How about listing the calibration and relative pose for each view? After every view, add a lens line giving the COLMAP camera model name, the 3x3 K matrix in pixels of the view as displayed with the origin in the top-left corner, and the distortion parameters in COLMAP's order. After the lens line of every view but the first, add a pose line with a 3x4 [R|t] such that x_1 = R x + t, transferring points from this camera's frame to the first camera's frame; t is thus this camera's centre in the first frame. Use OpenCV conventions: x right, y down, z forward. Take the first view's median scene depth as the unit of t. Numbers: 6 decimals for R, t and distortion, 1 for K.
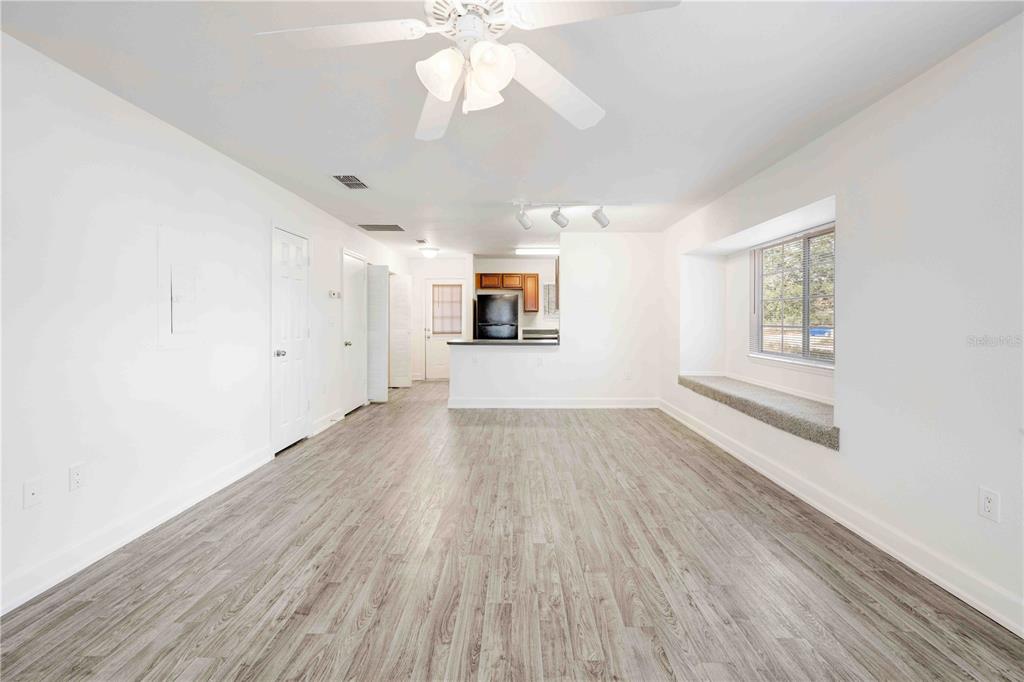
lens RADIAL K [[437.4, 0, 513.1], [0, 437.4, 299.8], [0, 0, 1]] dist [0.011644, -0.000022]
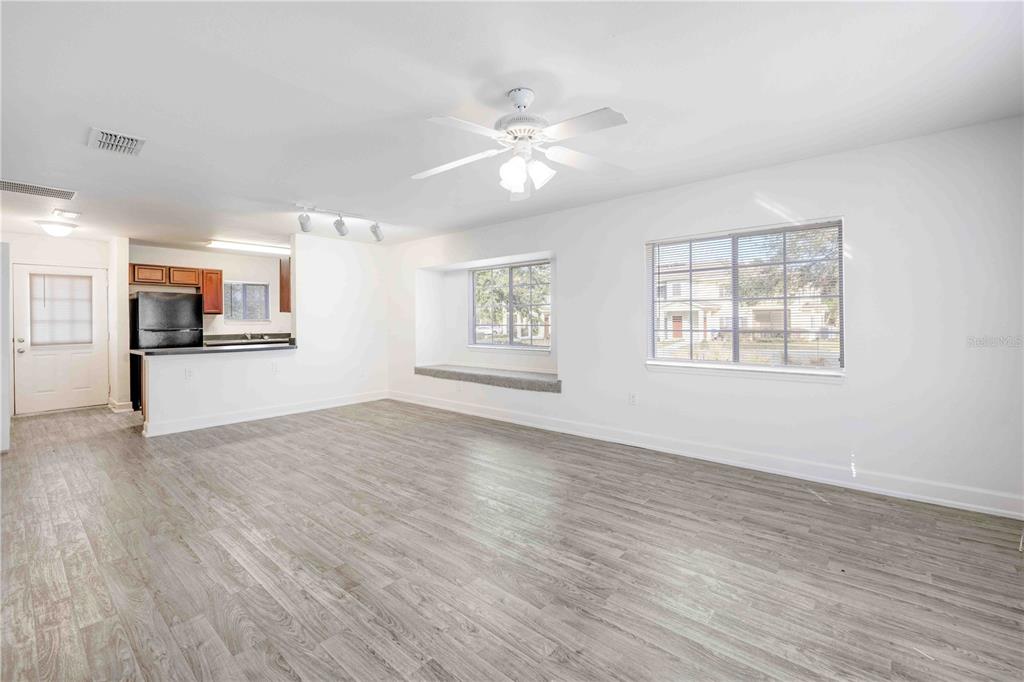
lens RADIAL K [[429.2, 0, 512.4], [0, 429.2, 316.8], [0, 0, 1]] dist [0.000686, 0.000279]
pose [[0.651281, 0.002198, 0.758833, -0.270052], [-0.026747, 0.999441, 0.020061, -0.000547], [-0.758365, -0.033363, 0.650976, 0.003004]]
